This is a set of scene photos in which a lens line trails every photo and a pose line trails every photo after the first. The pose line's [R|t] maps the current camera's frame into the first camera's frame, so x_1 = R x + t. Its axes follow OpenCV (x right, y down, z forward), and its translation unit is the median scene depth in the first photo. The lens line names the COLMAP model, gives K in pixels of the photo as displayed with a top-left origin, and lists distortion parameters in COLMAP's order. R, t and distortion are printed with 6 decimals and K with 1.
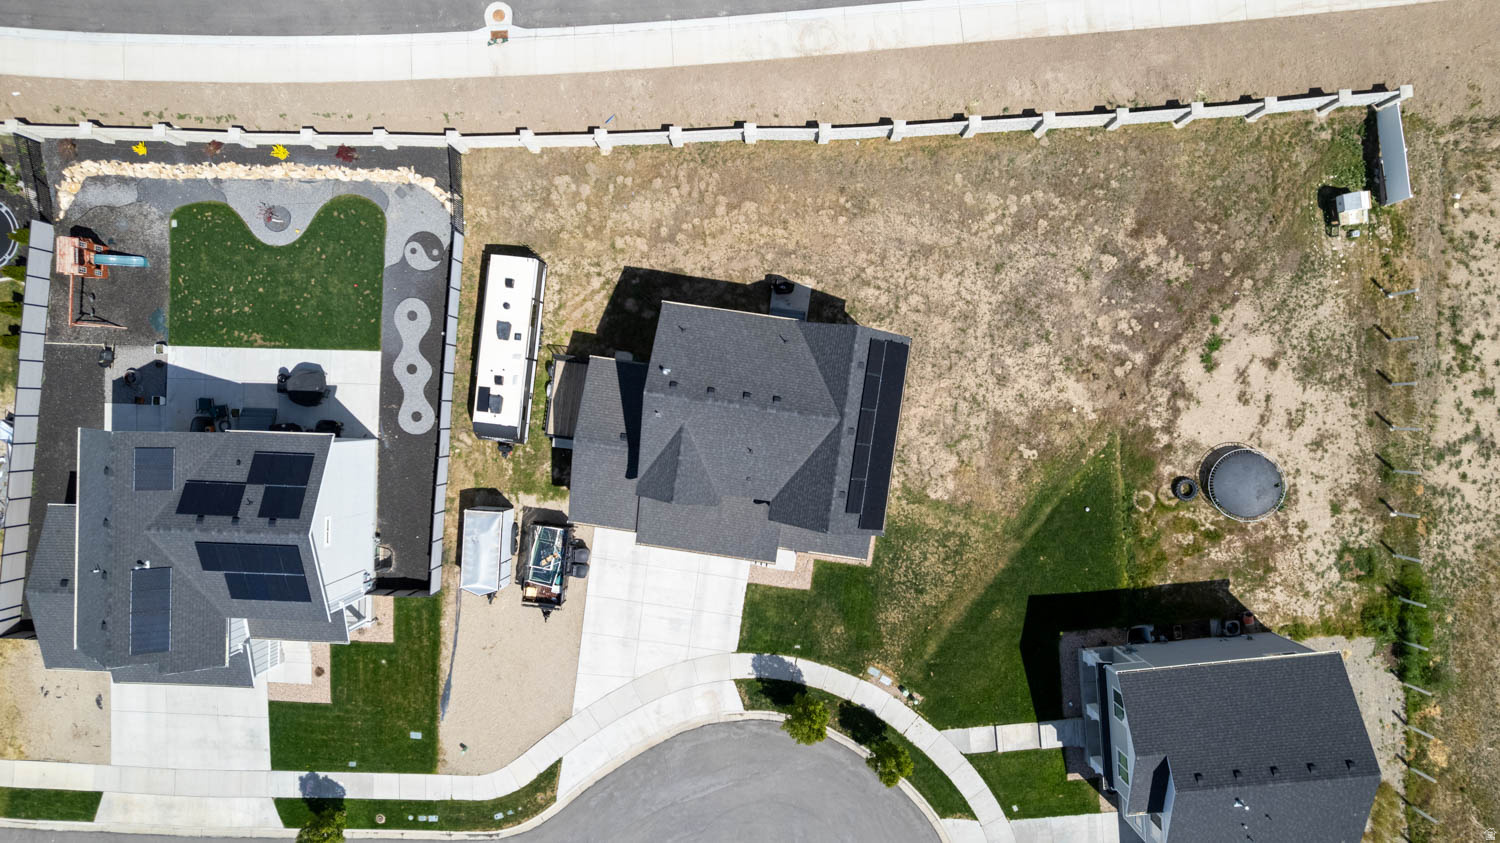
lens RADIAL K [[961.8, 0, 754.8], [0, 961.8, 434.1], [0, 0, 1]] dist [-0.074165, 0.066768]
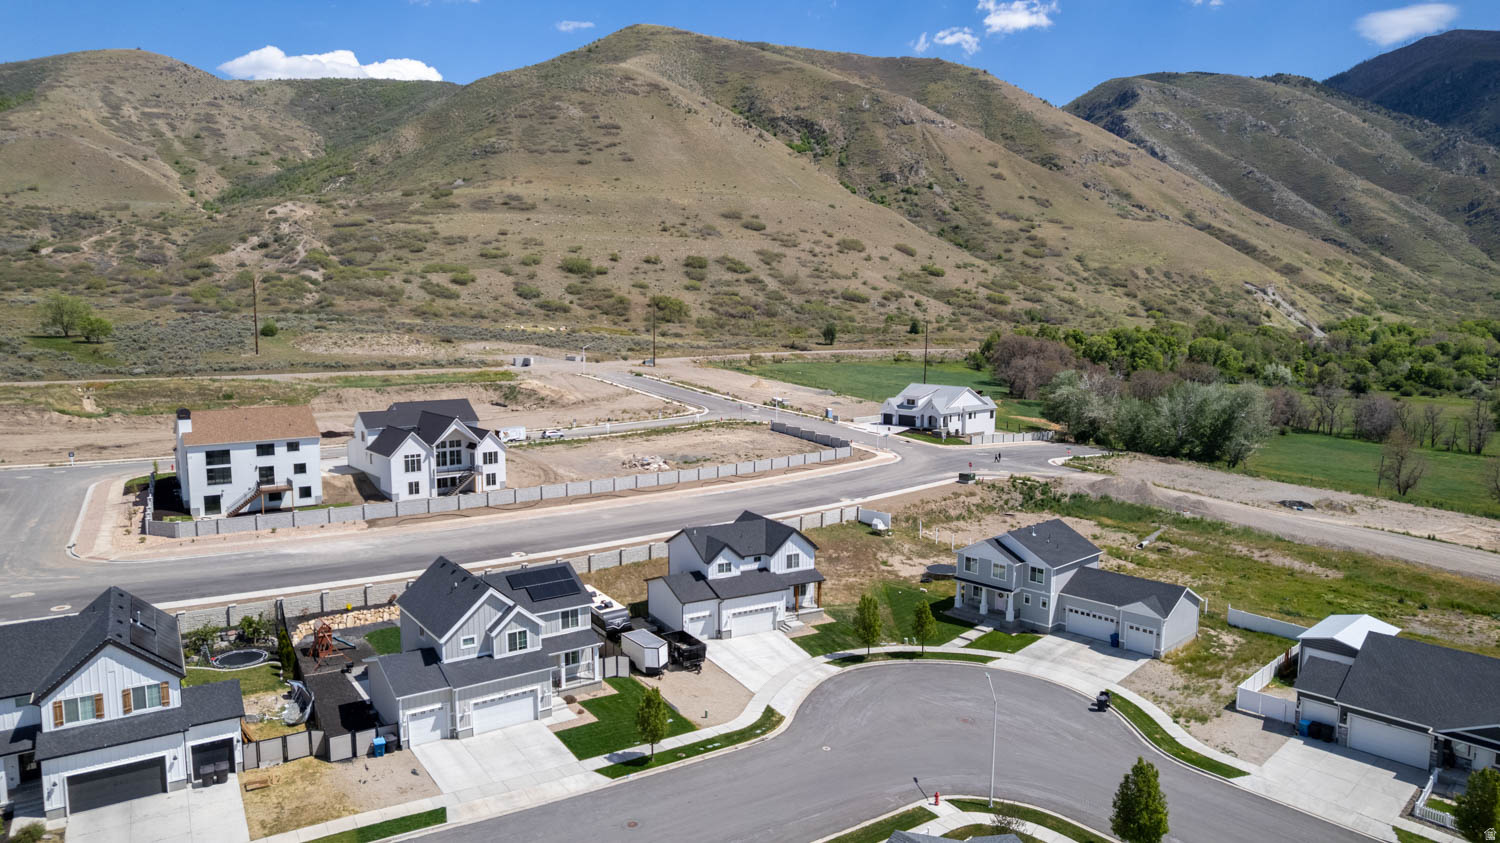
lens RADIAL K [[961.8, 0, 753.9], [0, 961.8, 426.7], [0, 0, 1]] dist [-0.074165, 0.066768]
pose [[0.789532, -0.055820, 0.611165, -1.035445], [0.613701, 0.076989, -0.785776, 1.375647], [-0.003191, 0.995468, 0.095042, 0.477872]]
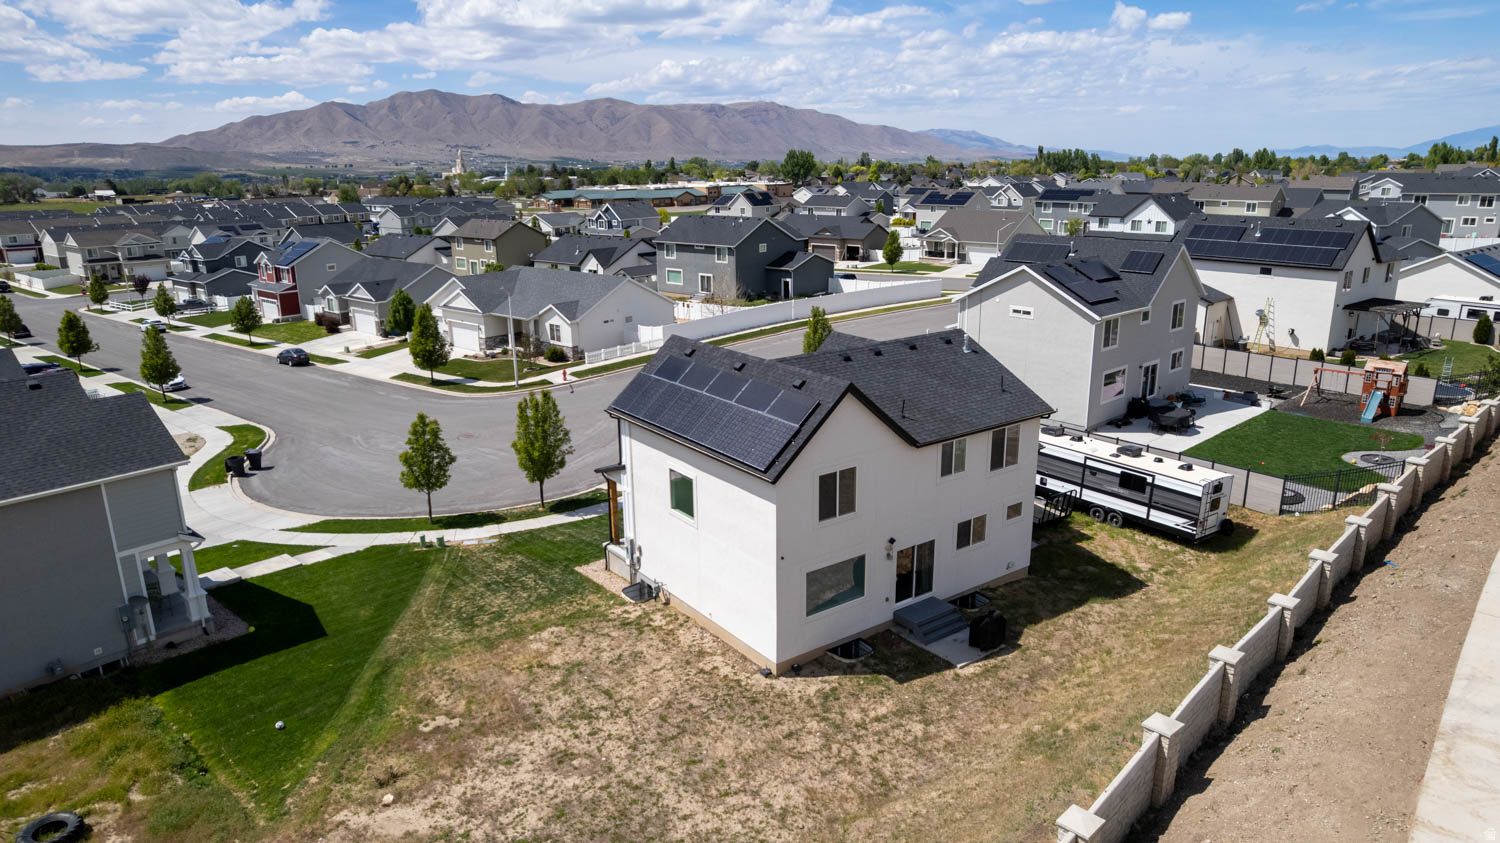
lens RADIAL K [[961.8, 0, 751.3], [0, 961.8, 429.1], [0, 0, 1]] dist [-0.074165, 0.066768]
pose [[-0.721904, 0.209043, -0.659664, 0.461780], [-0.691946, -0.206916, 0.691662, -0.409677], [0.008092, 0.955765, 0.294020, 0.693918]]
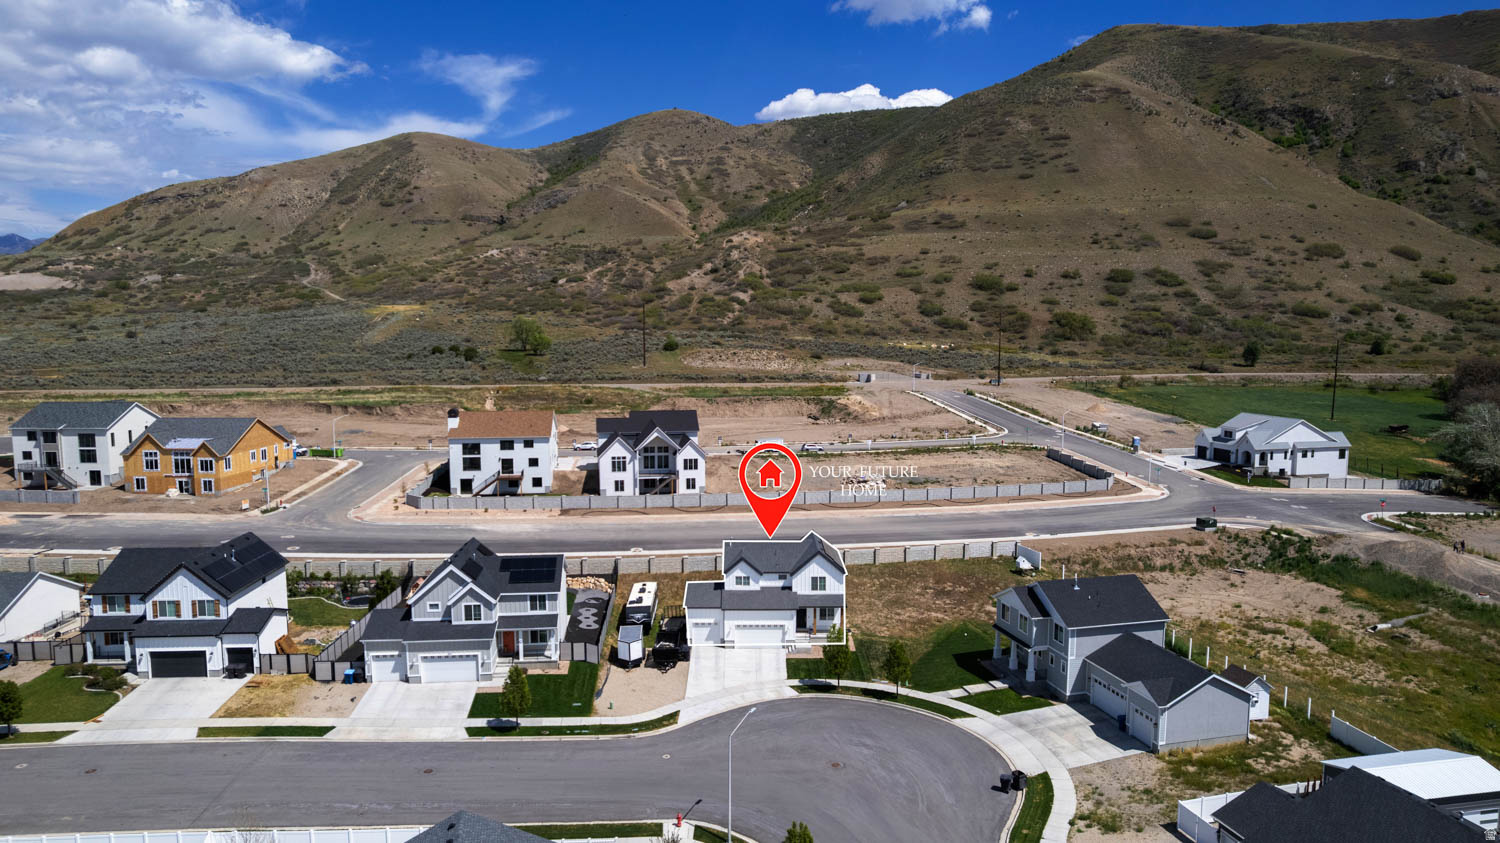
lens RADIAL K [[961.8, 0, 752.1], [0, 961.8, 427.0], [0, 0, 1]] dist [-0.074165, 0.066768]
pose [[0.989711, -0.003361, 0.143040, -0.299873], [0.142826, 0.082660, -0.986290, 1.737317], [-0.008509, 0.996572, 0.082289, 0.462104]]
